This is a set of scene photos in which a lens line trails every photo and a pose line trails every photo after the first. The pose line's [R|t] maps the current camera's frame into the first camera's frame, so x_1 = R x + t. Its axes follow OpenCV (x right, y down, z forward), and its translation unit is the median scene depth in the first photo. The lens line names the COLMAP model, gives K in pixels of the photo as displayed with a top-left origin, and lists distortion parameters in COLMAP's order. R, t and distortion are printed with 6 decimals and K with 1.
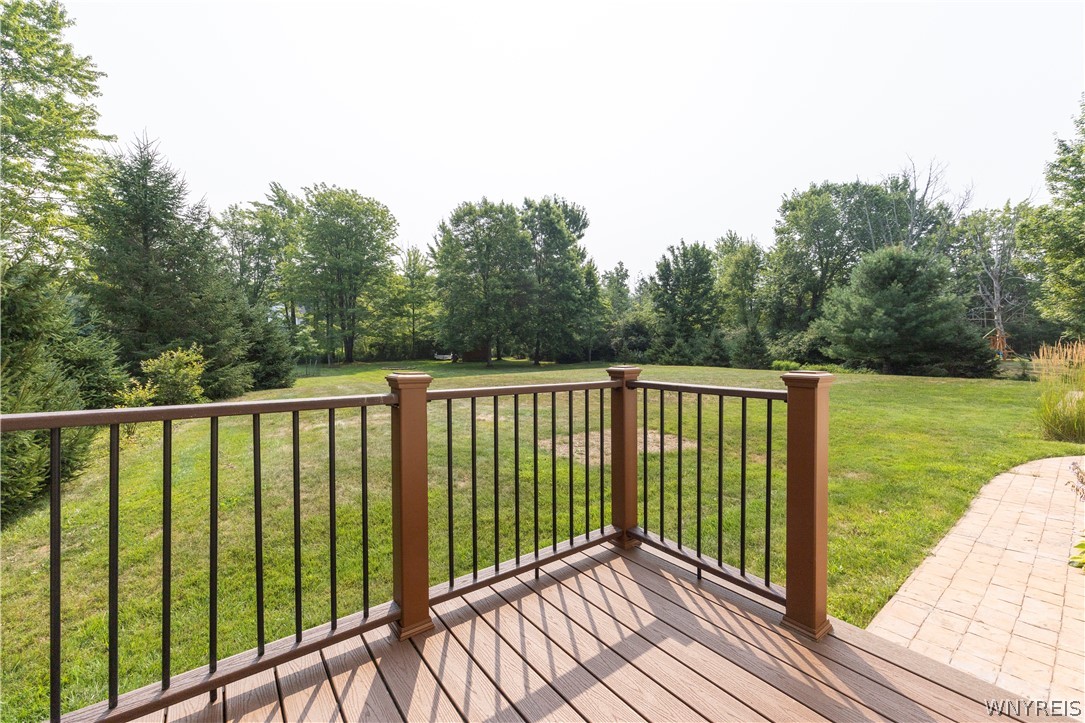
lens RADIAL K [[434.2, 0, 547.4], [0, 434.2, 356.8], [0, 0, 1]] dist [-0.015556, -0.000067]
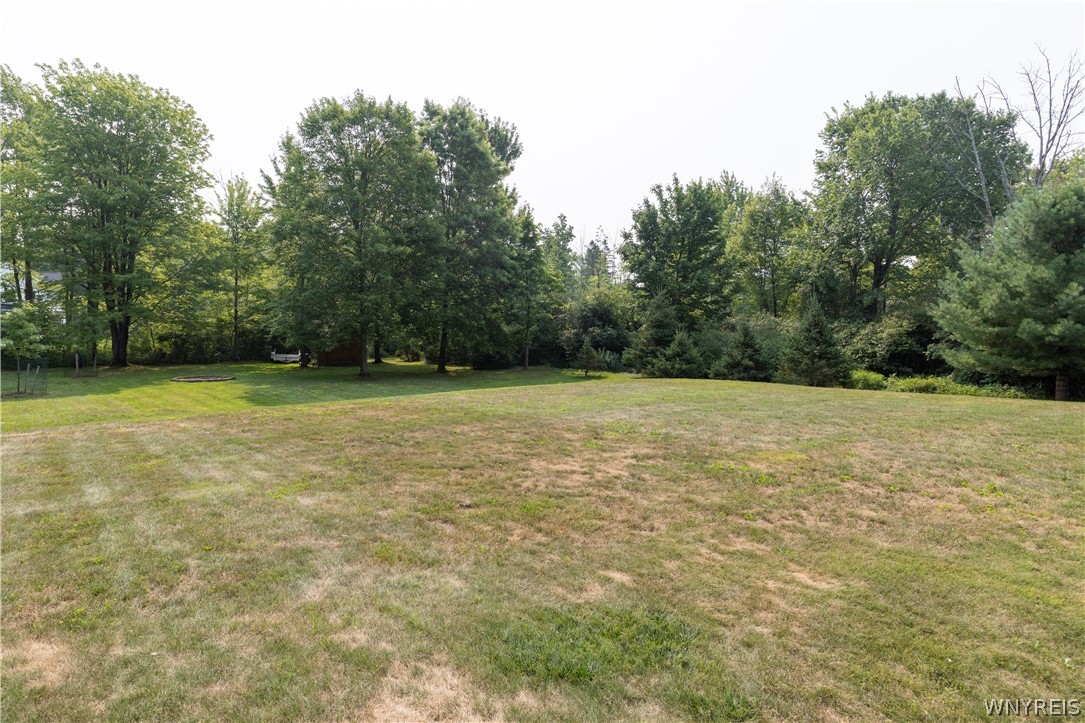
lens RADIAL K [[607.6, 0, 497.8], [0, 607.6, 339.7], [0, 0, 1]] dist [0.000126, 0.001166]
pose [[0.995500, 0.008737, 0.094363, -0.027858], [-0.006527, 0.999698, -0.023701, -0.007475], [-0.094542, 0.022979, 0.995256, 0.140333]]
